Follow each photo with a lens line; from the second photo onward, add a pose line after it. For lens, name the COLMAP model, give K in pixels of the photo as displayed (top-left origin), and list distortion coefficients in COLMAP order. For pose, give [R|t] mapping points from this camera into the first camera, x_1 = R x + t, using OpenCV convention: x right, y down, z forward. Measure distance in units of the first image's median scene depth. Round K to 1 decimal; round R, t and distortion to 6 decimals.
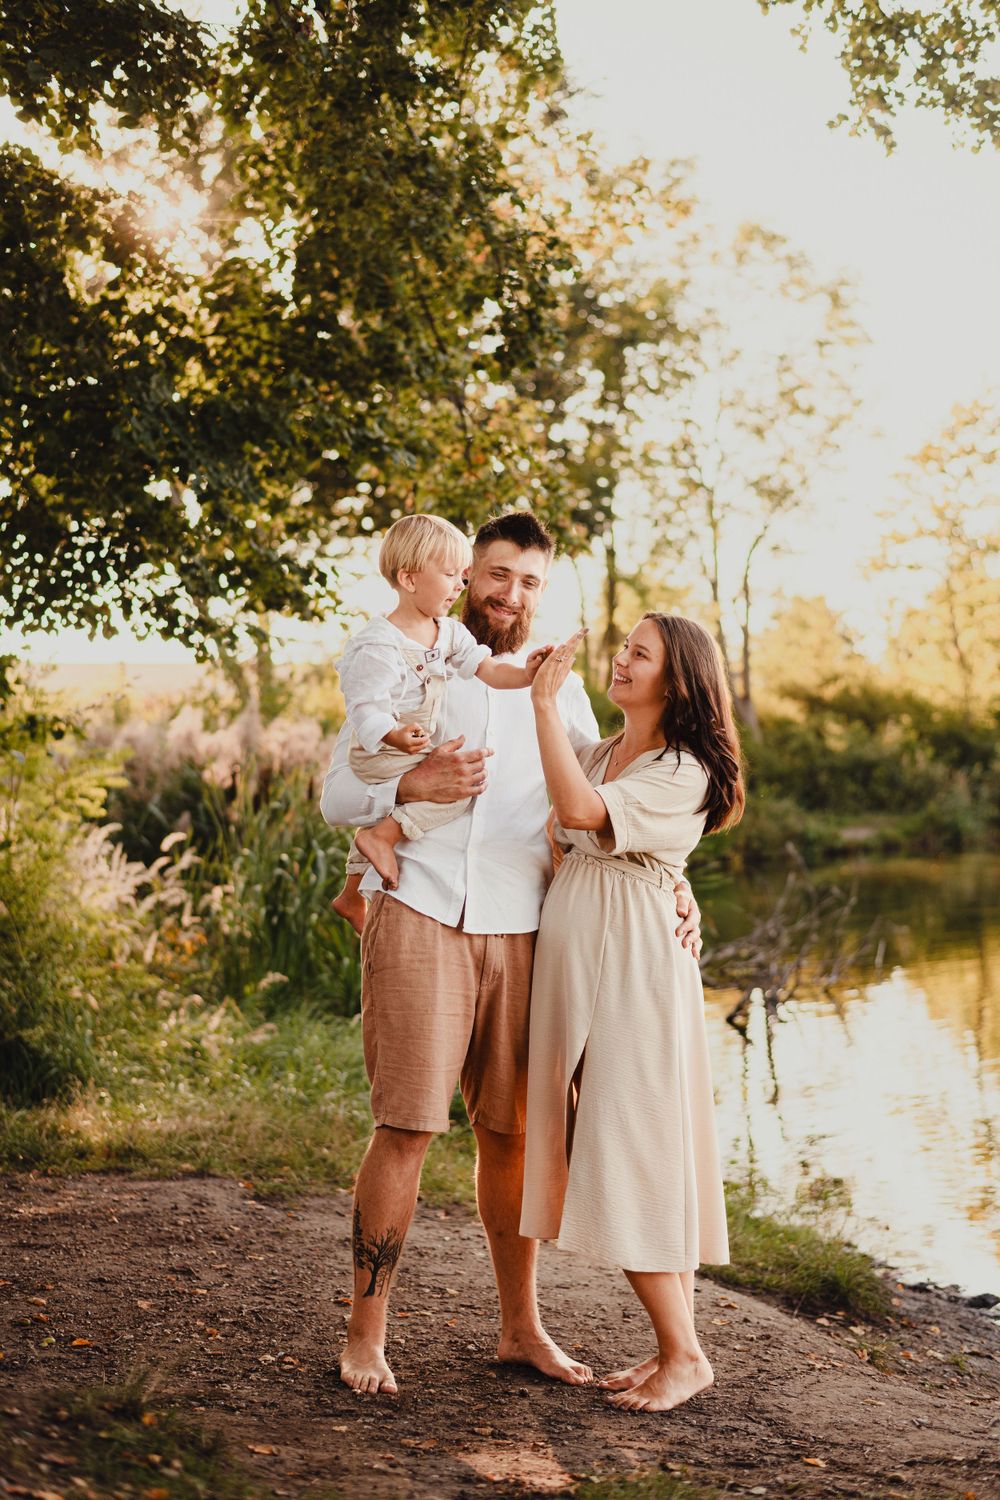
lens RADIAL K [[2429.8, 0, 442.4], [0, 2429.8, 749.5], [0, 0, 1]] dist [-0.016307, 0.000693]
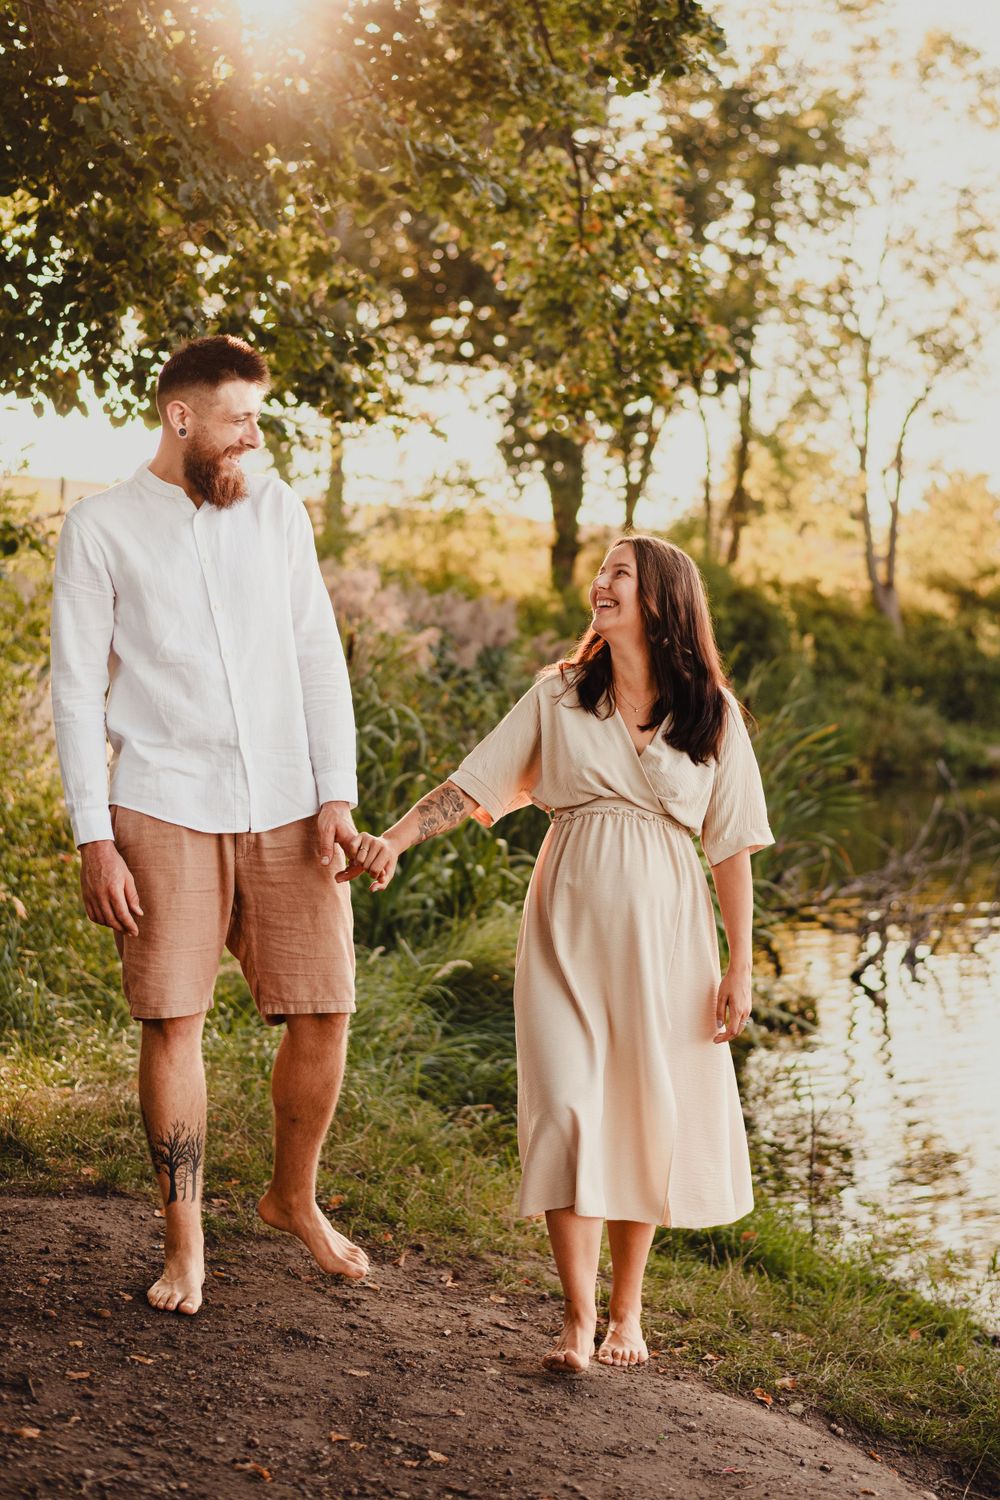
lens RADIAL K [[2543.2, 0, 500.0], [0, 2543.2, 750.0], [0, 0, 1]] dist [-0.019242, -0.037546]
pose [[0.996912, 0.077393, -0.013262, 0.005992], [-0.076638, 0.995792, 0.050241, 0.003449], [0.017095, -0.049069, 0.998649, 0.145414]]
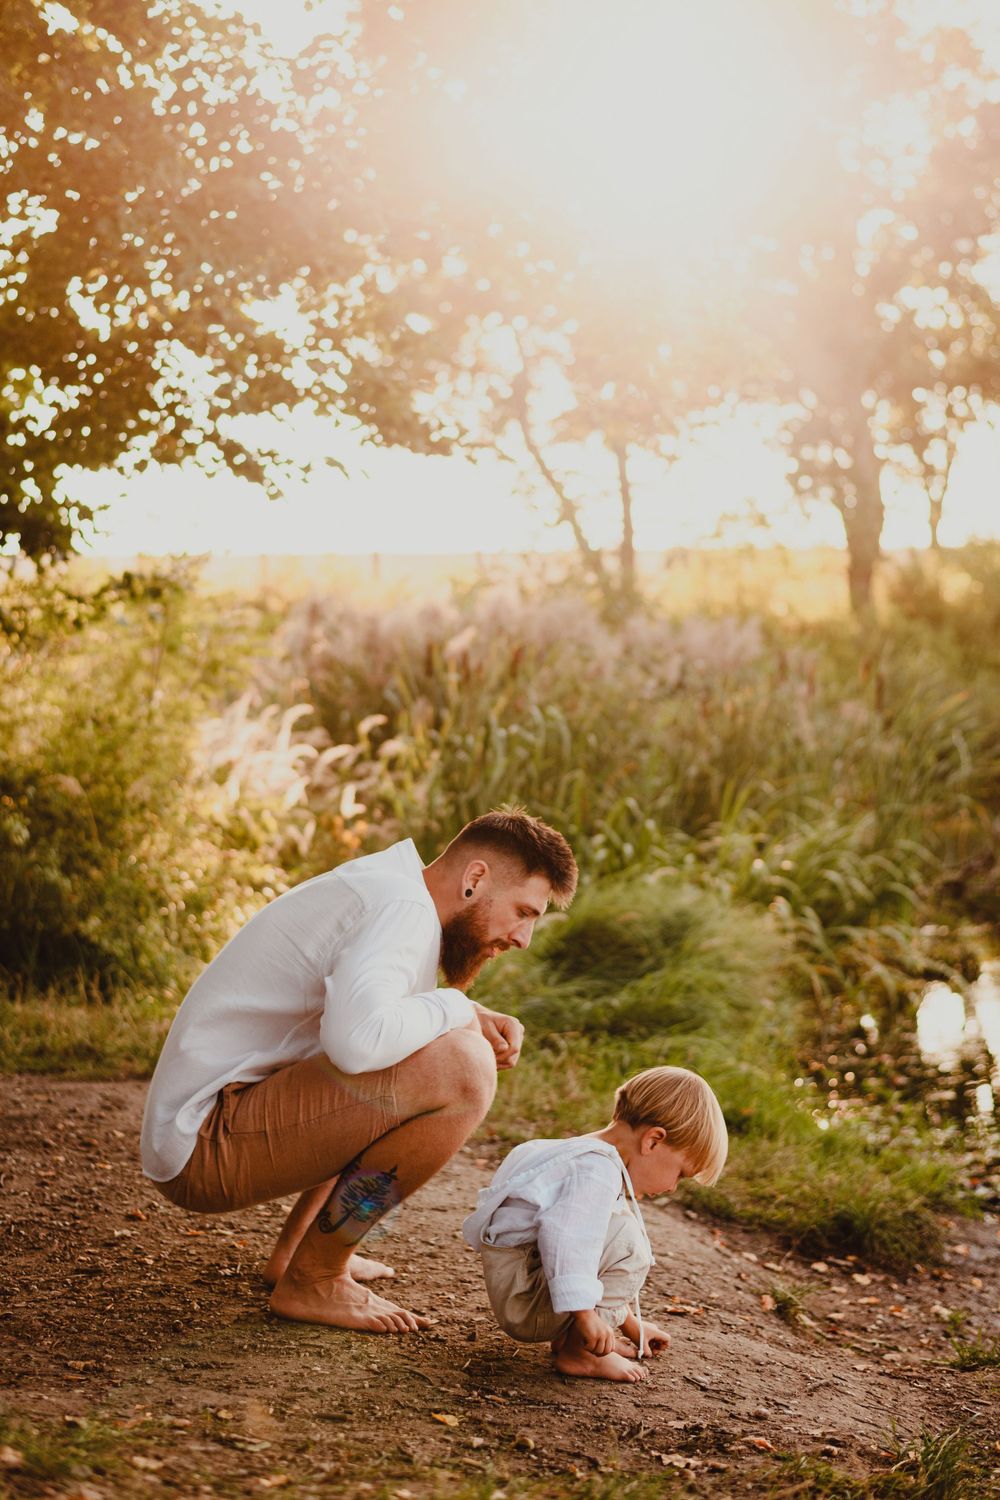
lens RADIAL K [[2640.1, 0, 500.0], [0, 2640.1, 750.0], [0, 0, 1]] dist [0.002862, 0.118328]
pose [[0.980894, -0.007075, -0.194413, 0.101951], [0.012515, 0.999563, 0.026768, 0.018179], [0.194139, -0.028690, 0.980554, 0.056329]]
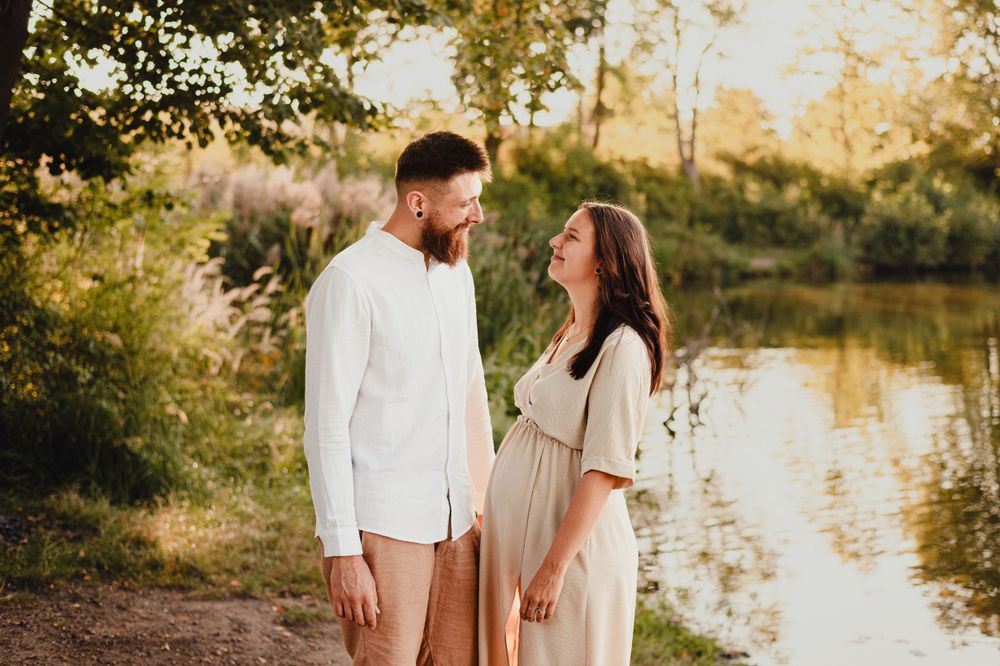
lens RADIAL K [[1632.4, 0, 502.6], [0, 1632.4, 318.9], [0, 0, 1]] dist [0.009611, -0.036396]
pose [[0.997967, 0.060787, 0.019179, 0.005252], [-0.062455, 0.992646, 0.103699, -0.032965], [-0.012735, -0.104686, 0.994424, 0.080085]]
